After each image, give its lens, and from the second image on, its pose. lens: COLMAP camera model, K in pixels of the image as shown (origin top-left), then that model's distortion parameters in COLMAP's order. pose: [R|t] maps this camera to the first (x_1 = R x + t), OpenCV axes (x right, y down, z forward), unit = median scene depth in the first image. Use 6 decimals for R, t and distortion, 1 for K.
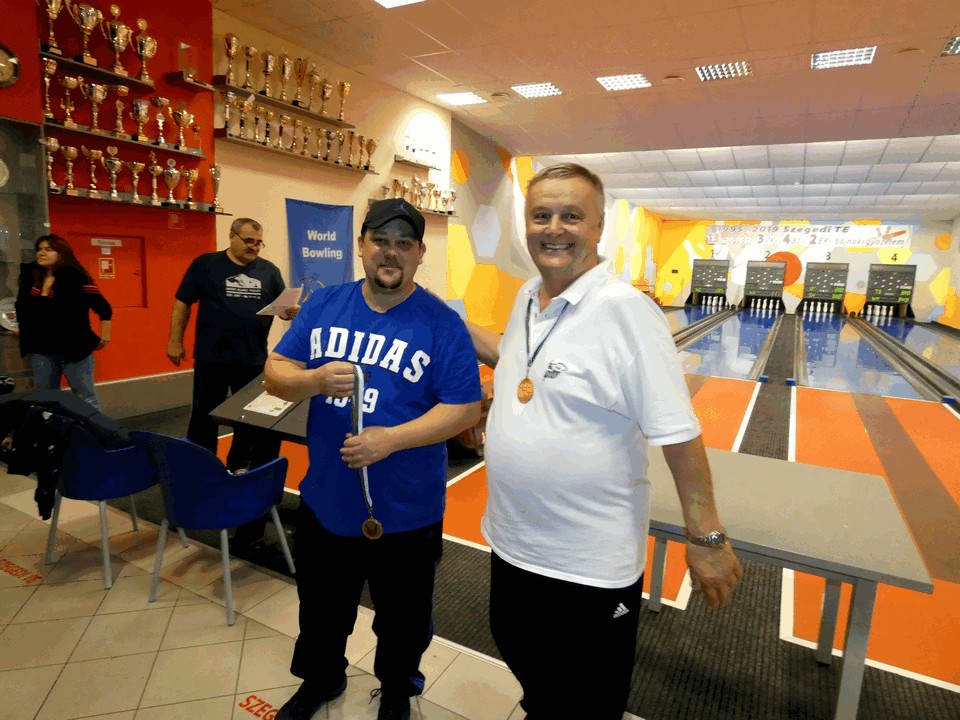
lens RADIAL K [[596.0, 0, 494.8], [0, 596.0, 357.8], [0, 0, 1]] dist [0.031454, -0.002928]
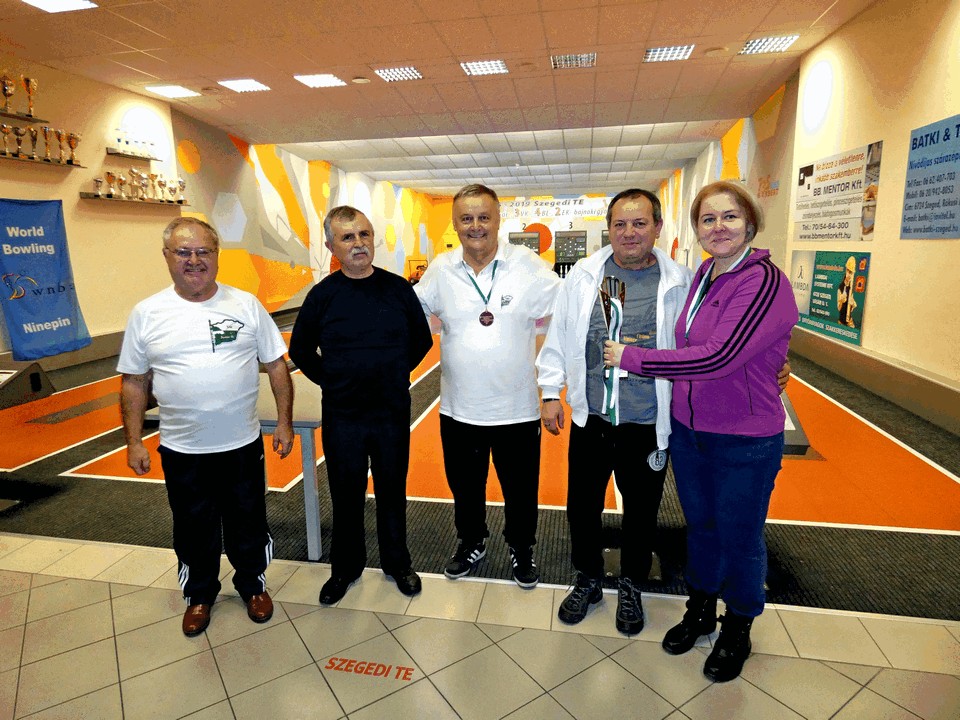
lens RADIAL K [[581.8, 0, 477.7], [0, 581.8, 356.4], [0, 0, 1]] dist [0.006491, -0.003020]
pose [[0.957239, -0.111552, 0.266927, 0.145330], [0.101957, 0.993552, 0.049582, 0.030765], [-0.270737, -0.020247, 0.962440, -0.141990]]
